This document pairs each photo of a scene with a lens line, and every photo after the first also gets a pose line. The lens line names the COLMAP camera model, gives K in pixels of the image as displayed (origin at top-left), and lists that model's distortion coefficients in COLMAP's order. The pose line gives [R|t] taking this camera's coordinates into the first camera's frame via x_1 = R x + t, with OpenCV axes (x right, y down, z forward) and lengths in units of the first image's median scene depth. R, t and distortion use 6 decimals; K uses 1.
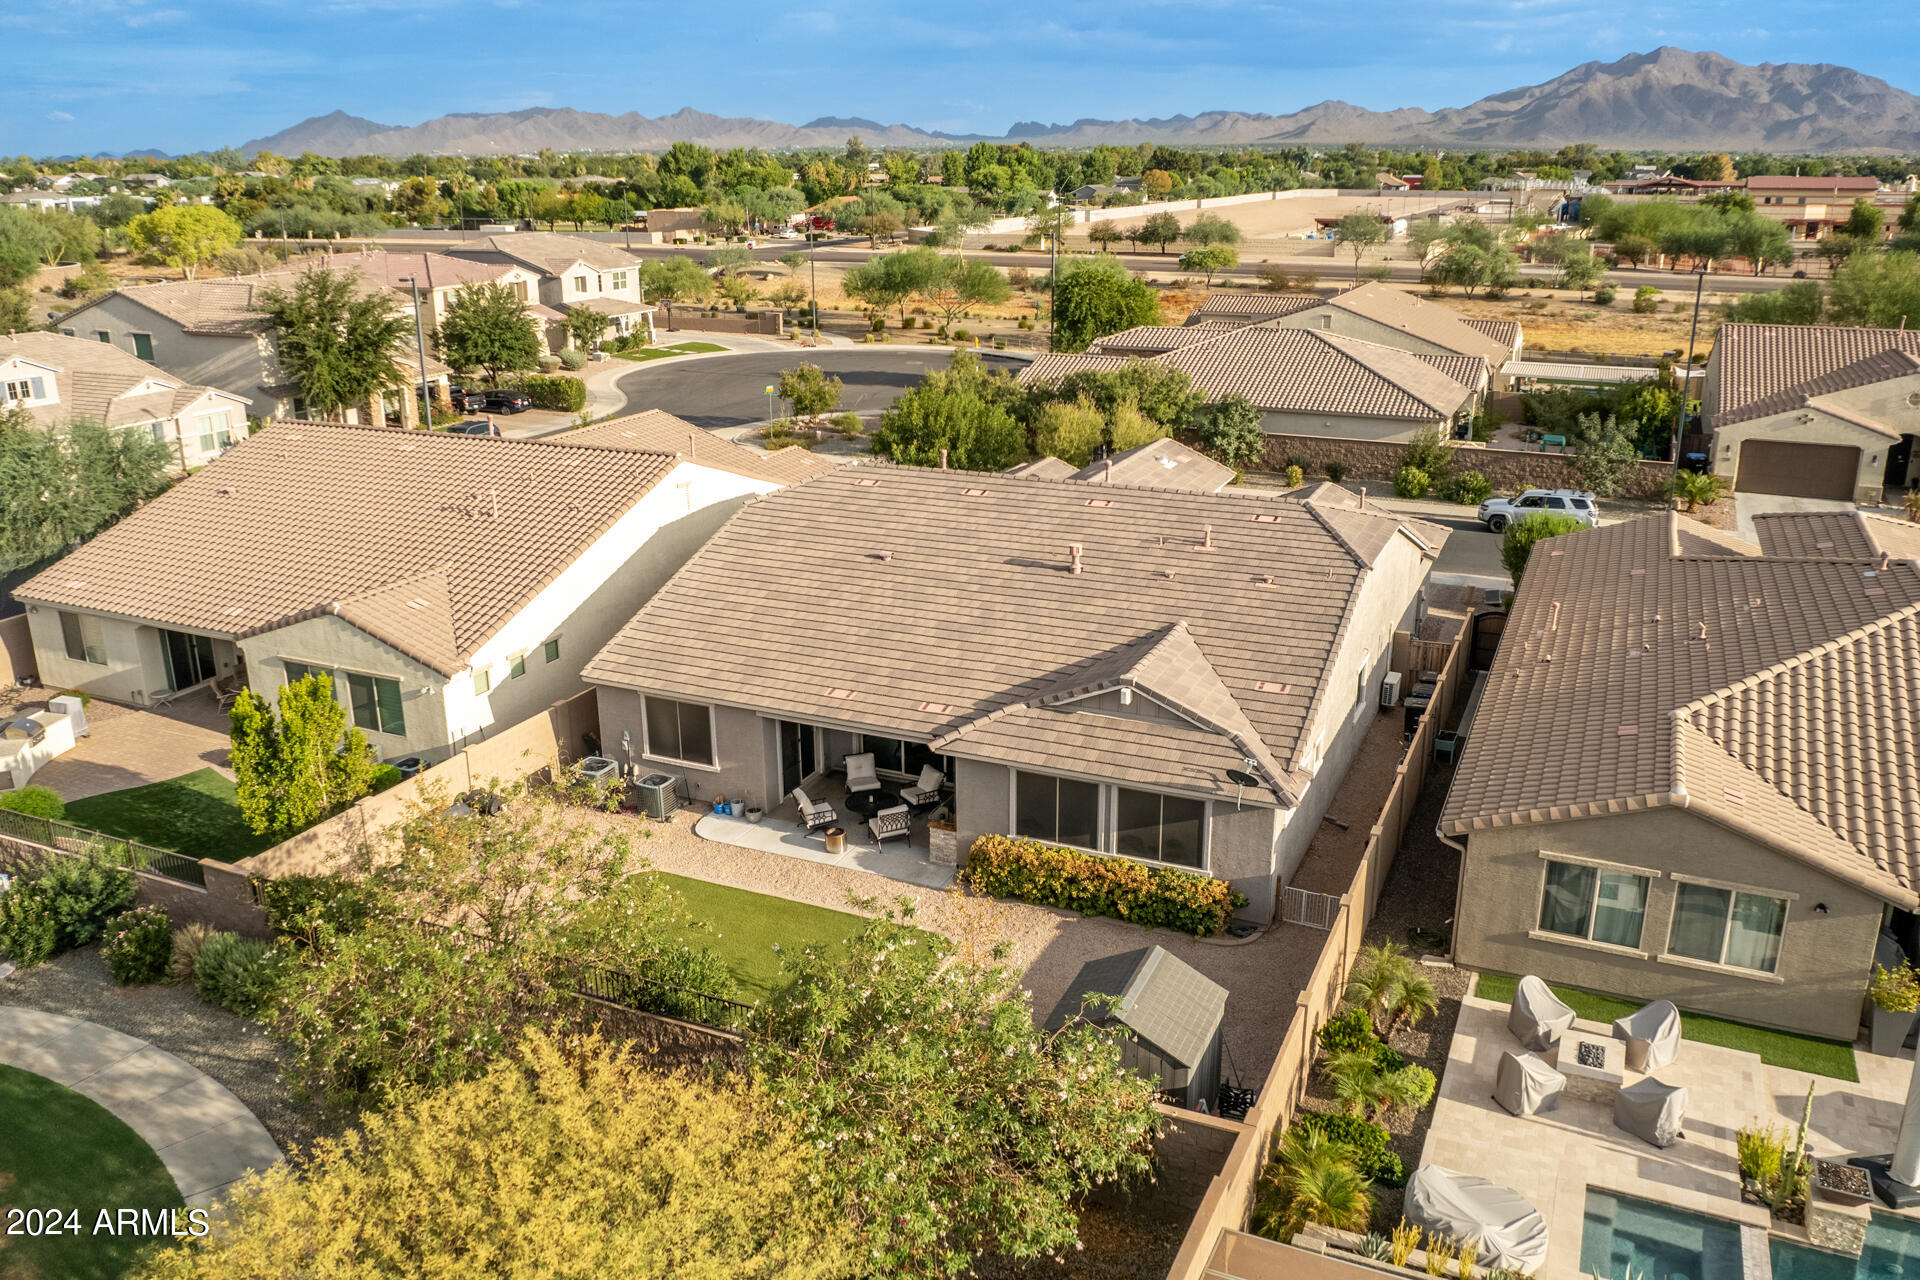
lens RADIAL K [[1494.8, 0, 969.8], [0, 1494.8, 631.8], [0, 0, 1]] dist [-0.072288, 0.058370]
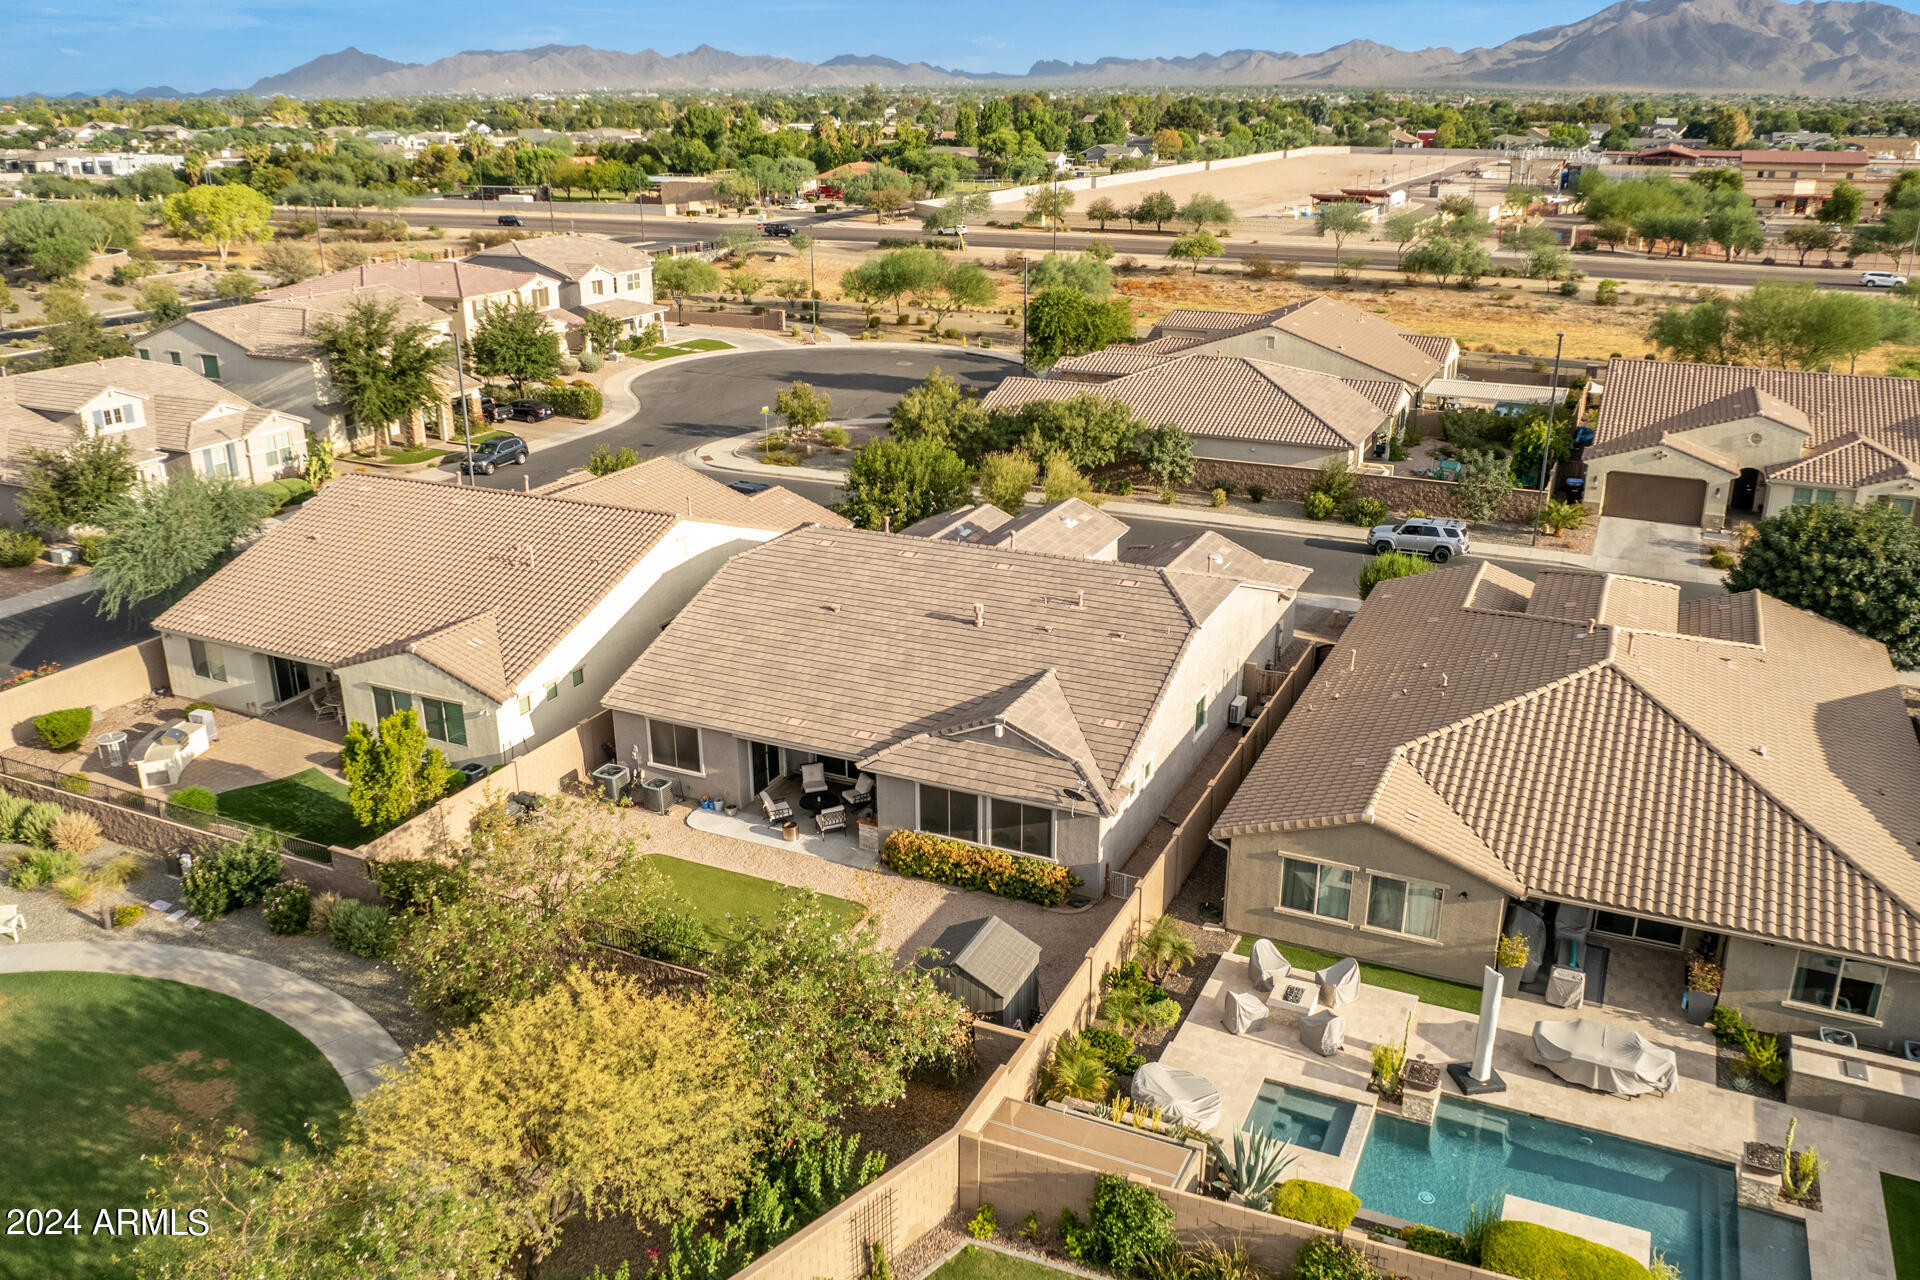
lens RADIAL K [[1505.9, 0, 967.3], [0, 1505.9, 631.3], [0, 0, 1]] dist [-0.069458, 0.050444]
pose [[0.999885, 0.006280, -0.013829, 0.074390], [-0.005782, 0.999344, 0.035744, -0.076603], [0.014044, -0.035660, 0.999265, -0.294097]]
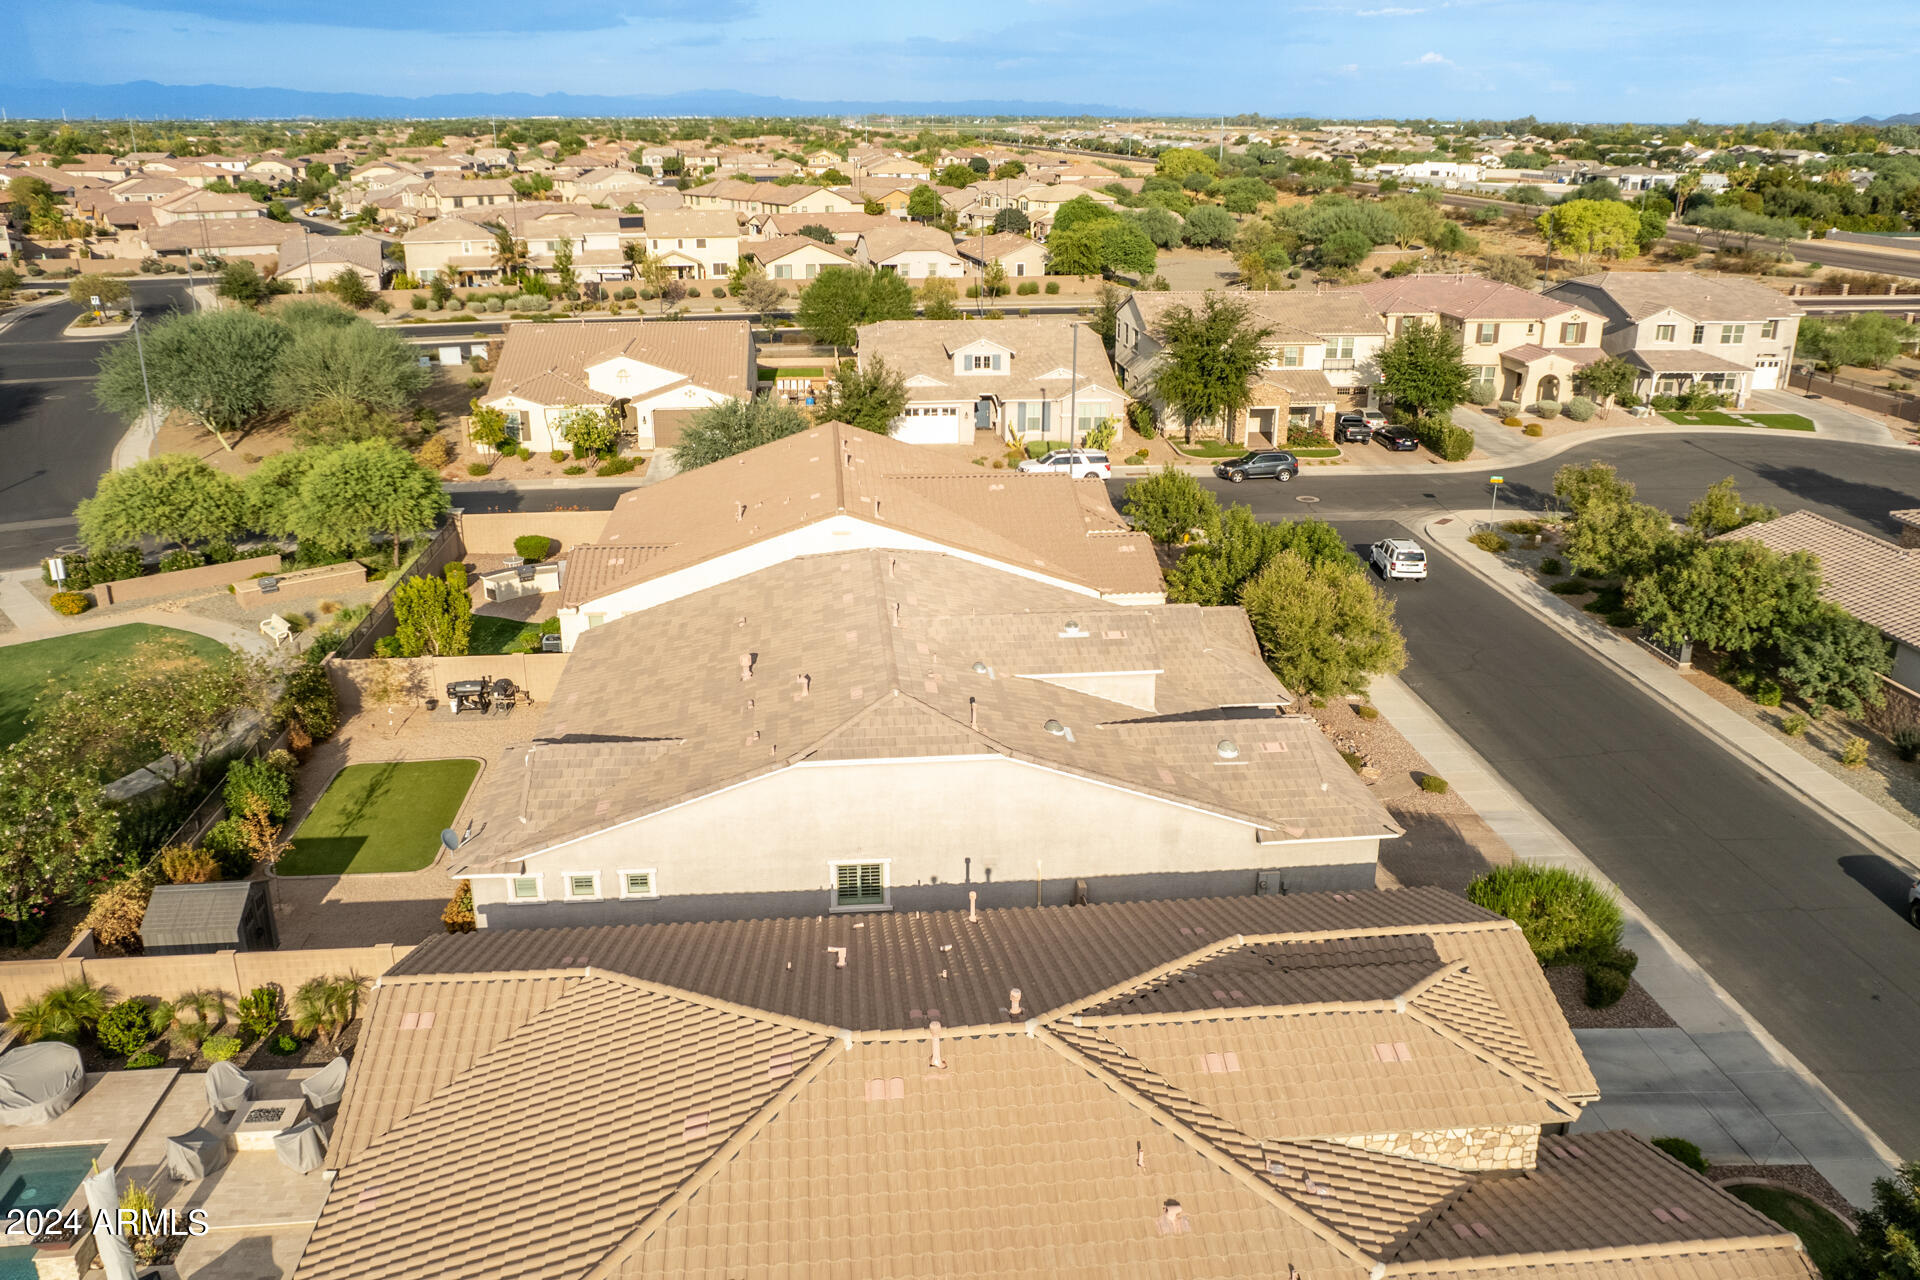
lens RADIAL K [[1475.6, 0, 960.0], [0, 1475.6, 640.0], [0, 0, 1]] dist [-0.068400, 0.046846]
pose [[0.503288, 0.295914, -0.811872, 0.986918], [-0.270179, 0.946320, 0.177432, -0.290544], [0.820795, 0.130052, 0.556221, 0.460965]]
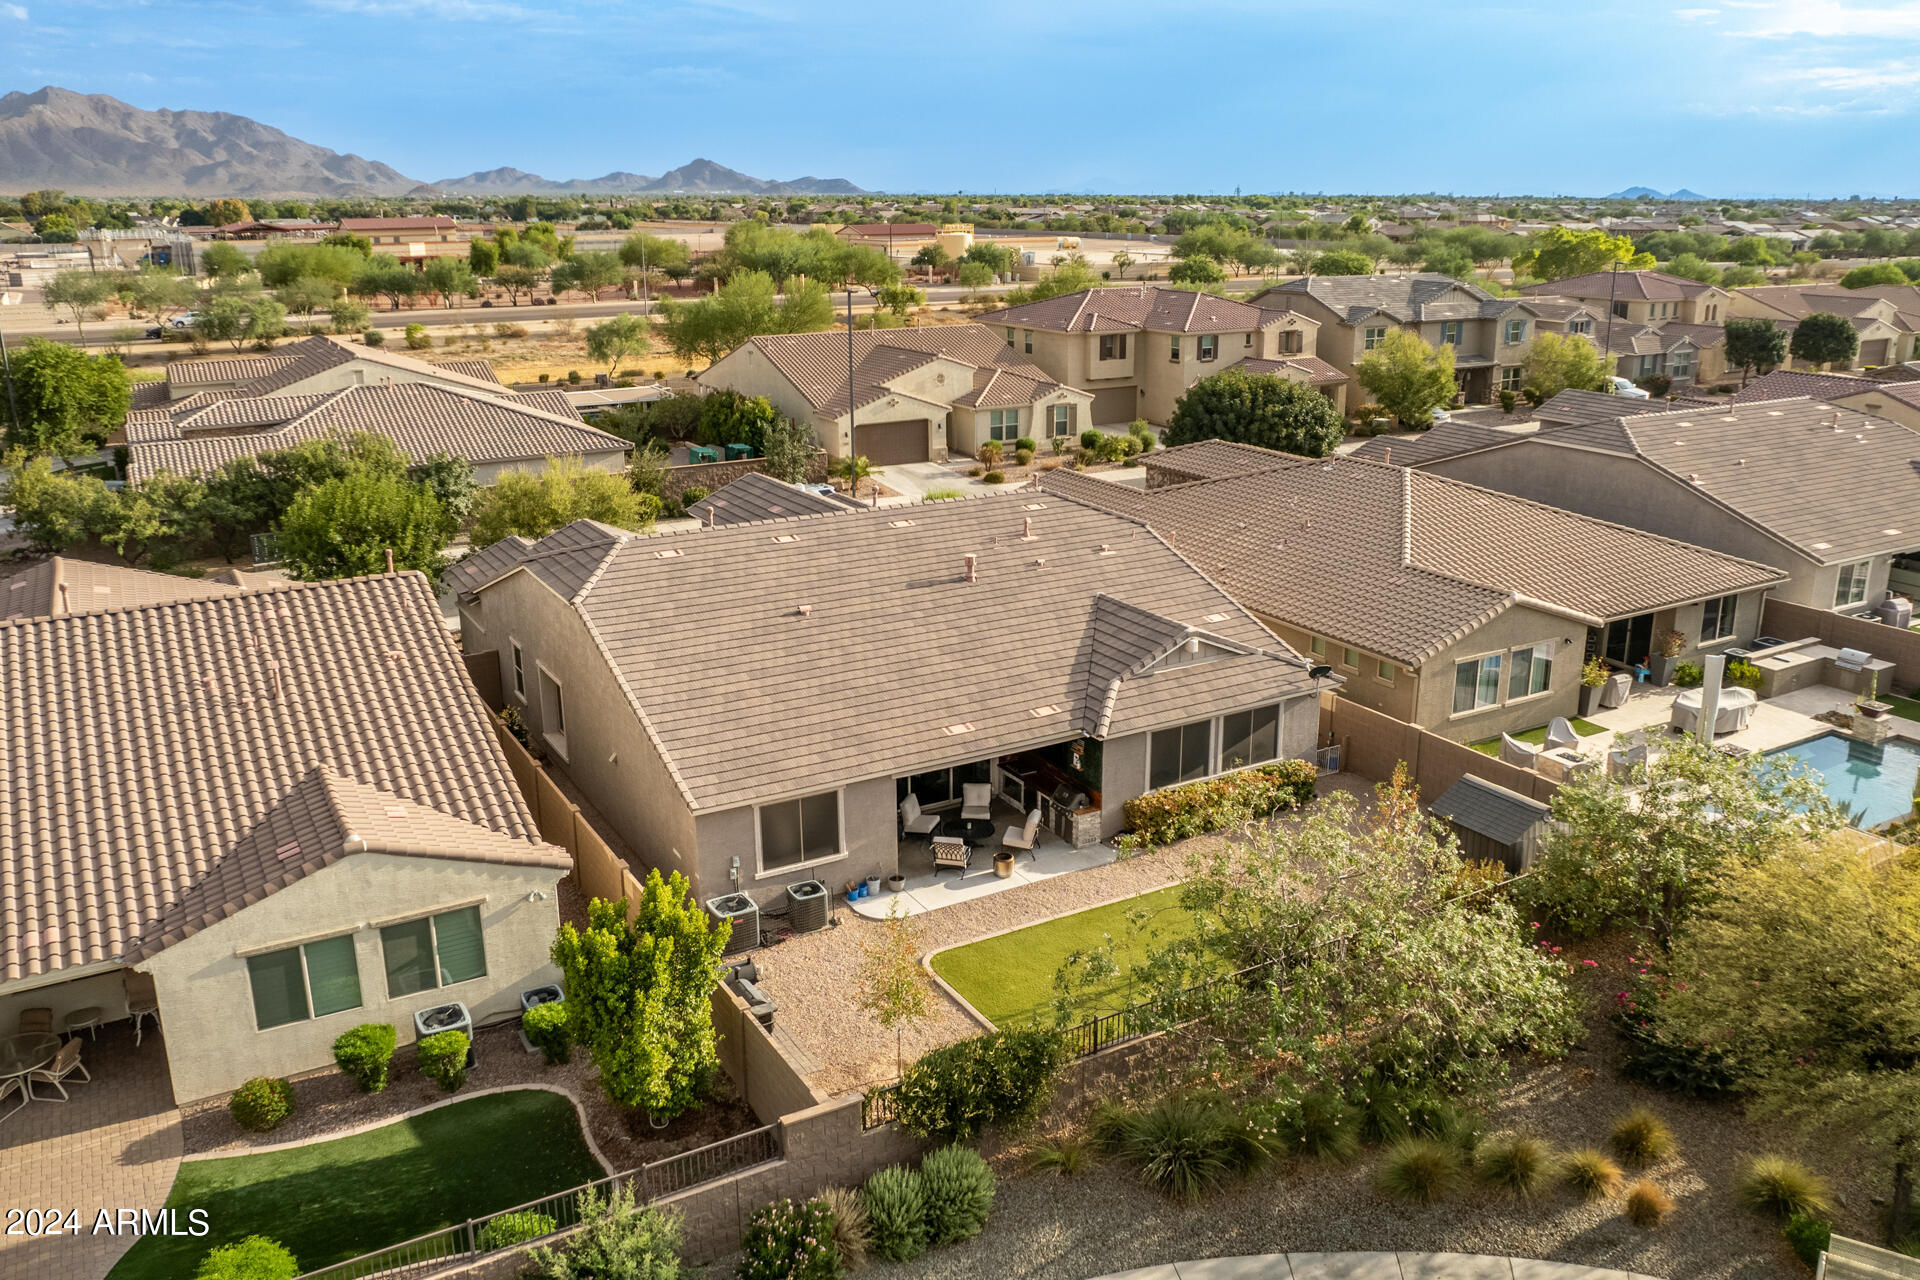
lens RADIAL K [[1505.9, 0, 967.3], [0, 1505.9, 631.3], [0, 0, 1]] dist [-0.069458, 0.050444]
pose [[0.579849, -0.226399, 0.782636, -0.752468], [0.250262, 0.963667, 0.093351, -0.101058], [-0.775335, 0.141735, 0.615440, 0.309196]]
